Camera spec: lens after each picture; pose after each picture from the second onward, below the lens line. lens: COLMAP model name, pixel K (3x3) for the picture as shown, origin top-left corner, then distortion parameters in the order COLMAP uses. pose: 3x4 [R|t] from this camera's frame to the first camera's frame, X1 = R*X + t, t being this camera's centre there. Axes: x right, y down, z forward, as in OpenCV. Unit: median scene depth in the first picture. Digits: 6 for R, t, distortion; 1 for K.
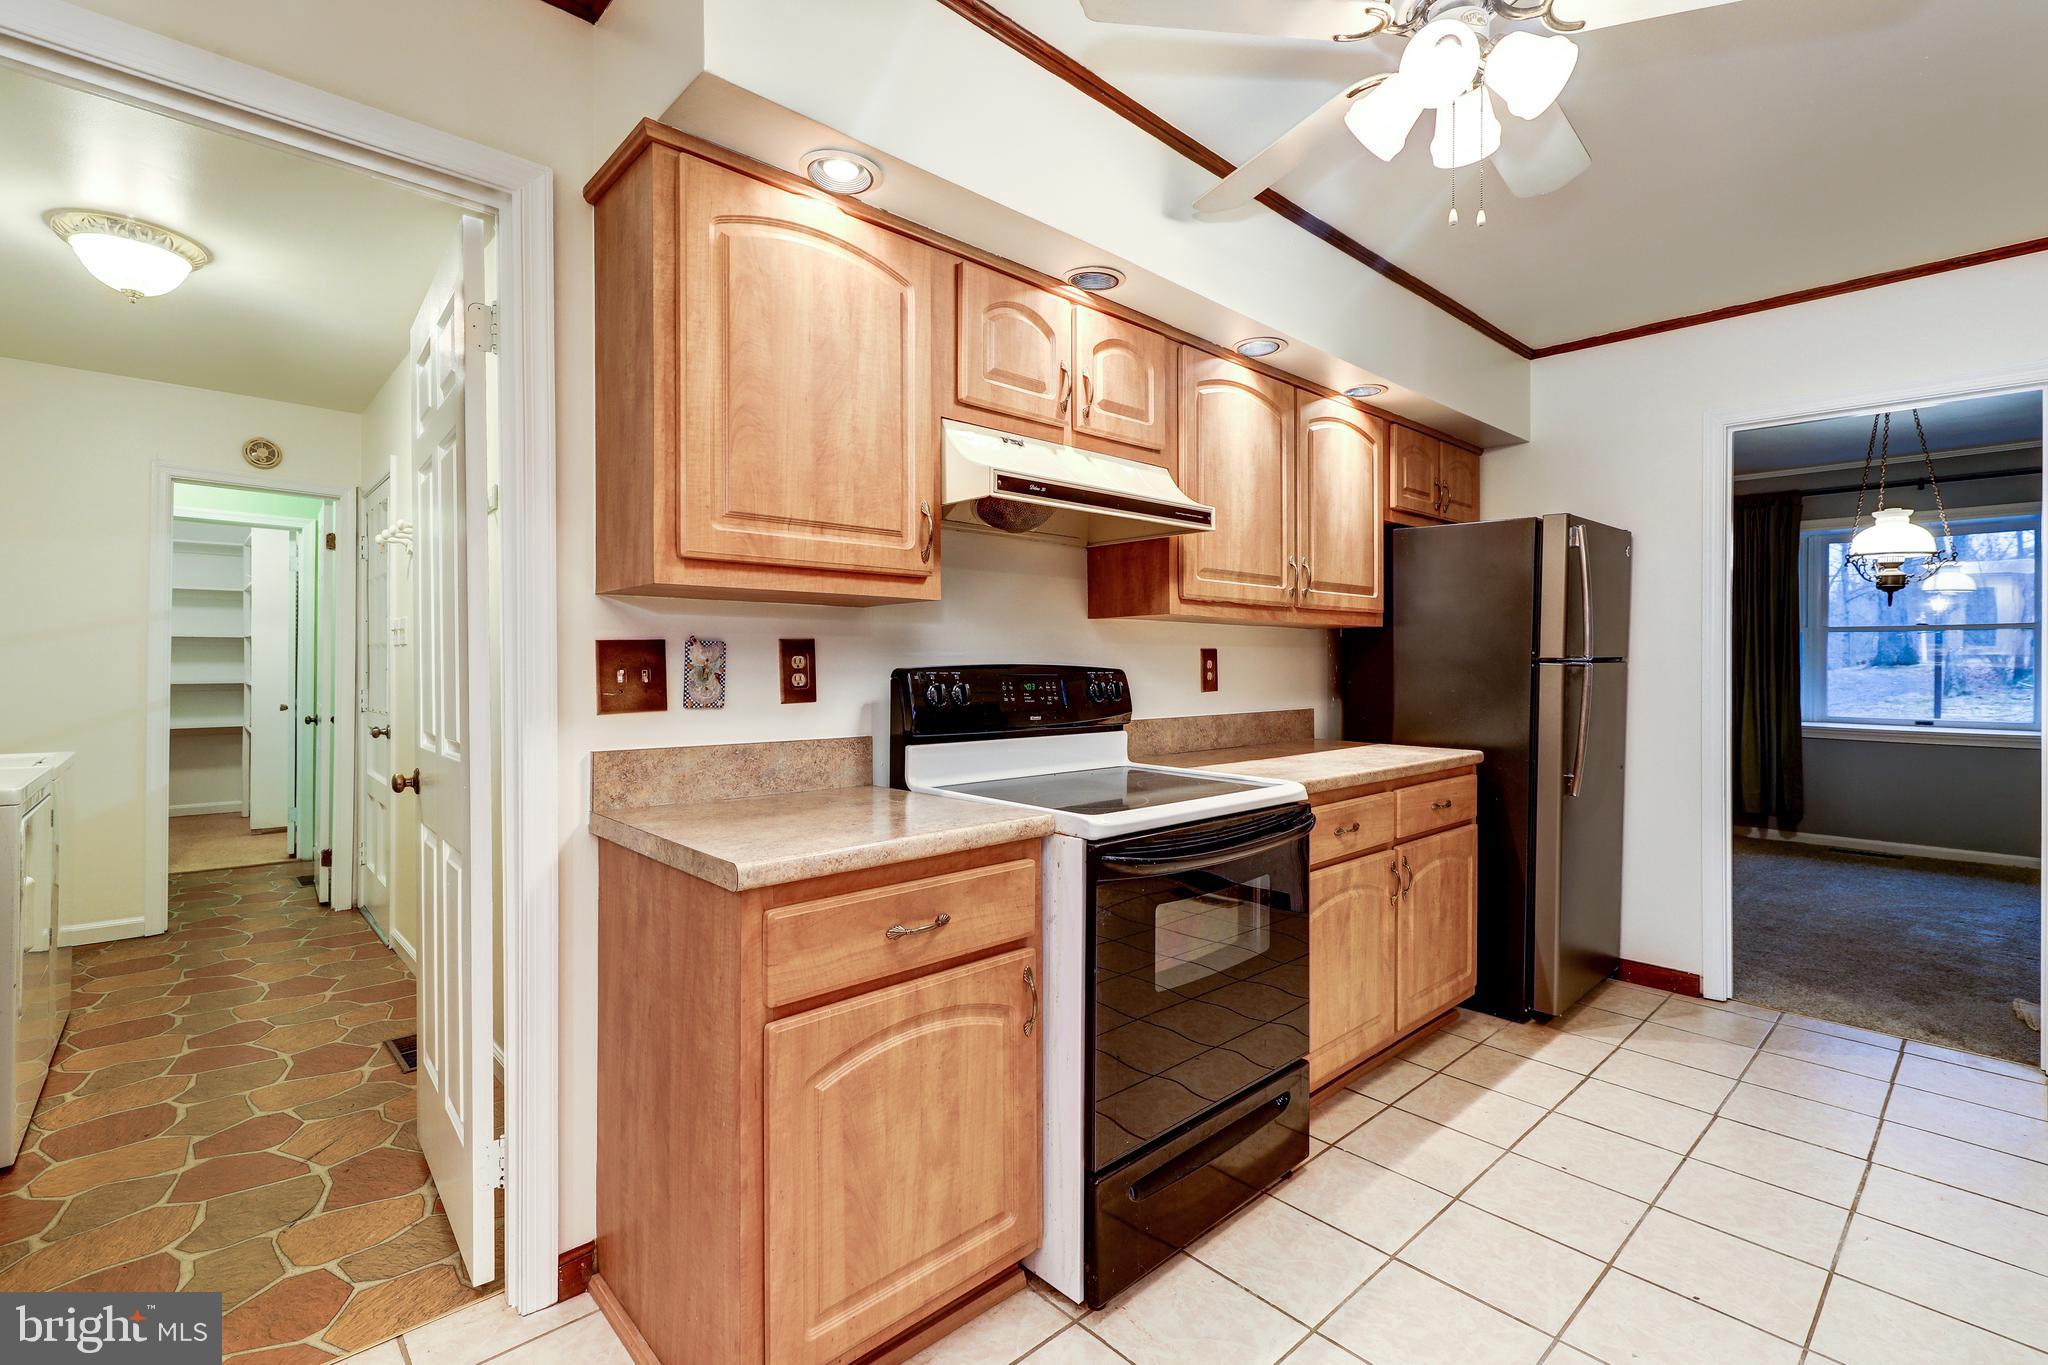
lens RADIAL K [[946.7, 0, 1064.6], [0, 946.7, 683.4], [0, 0, 1]] dist [0.002251, 0.000288]
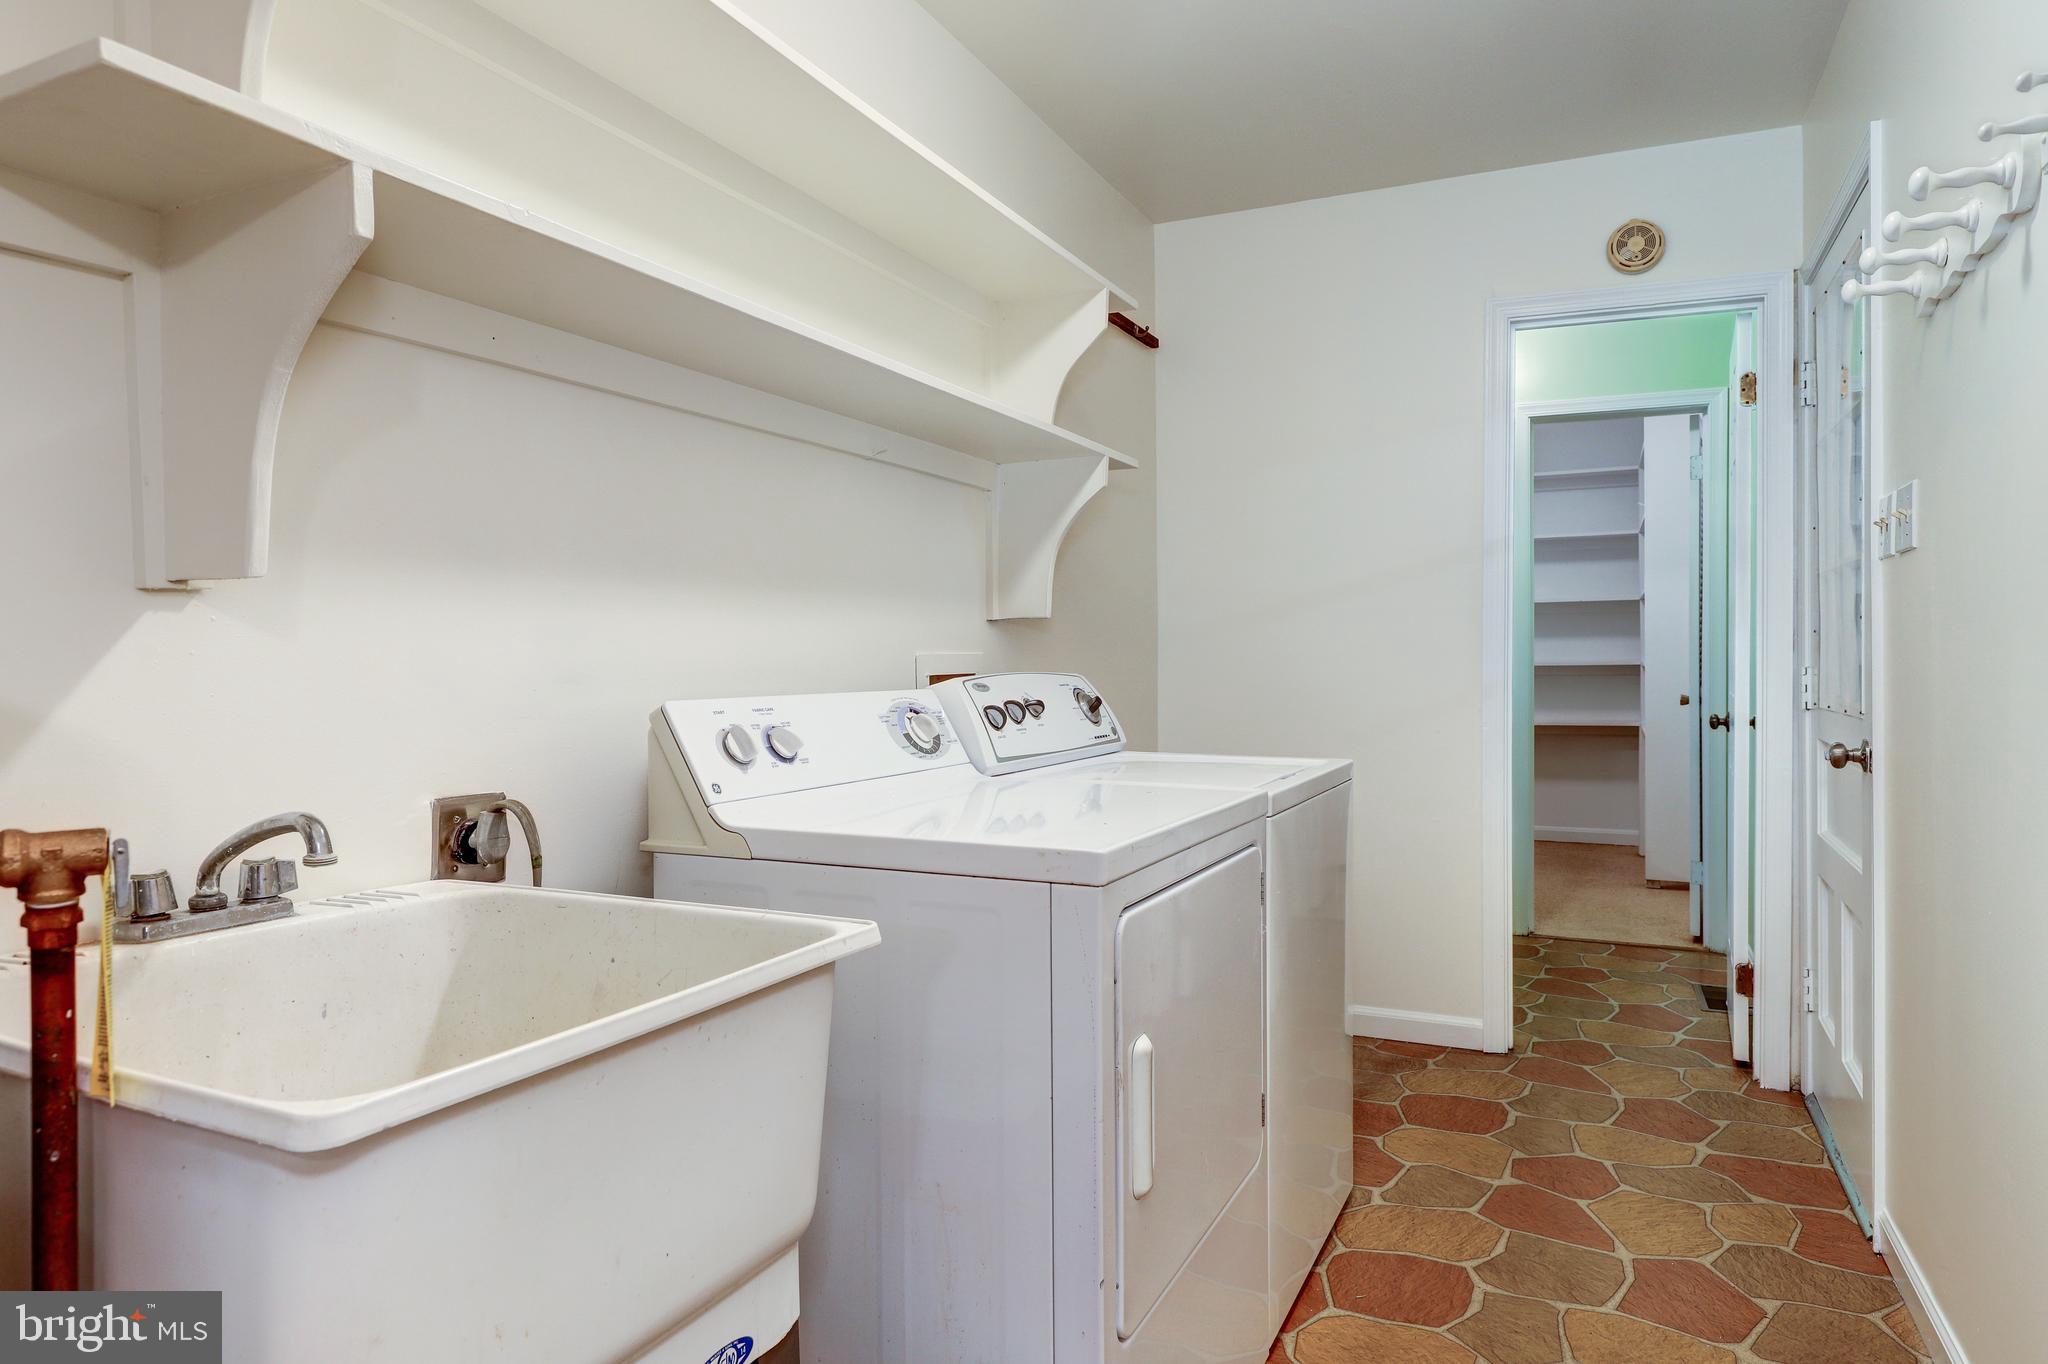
lens RADIAL K [[1210.1, 0, 1023.9], [0, 1210.1, 646.8], [0, 0, 1]] dist [0.000787, -0.000374]
pose [[0.358416, -0.016798, -0.933411, -0.132265], [-0.006692, 0.999766, -0.020562, 0.005646], [0.933538, 0.013616, 0.358220, 0.174017]]
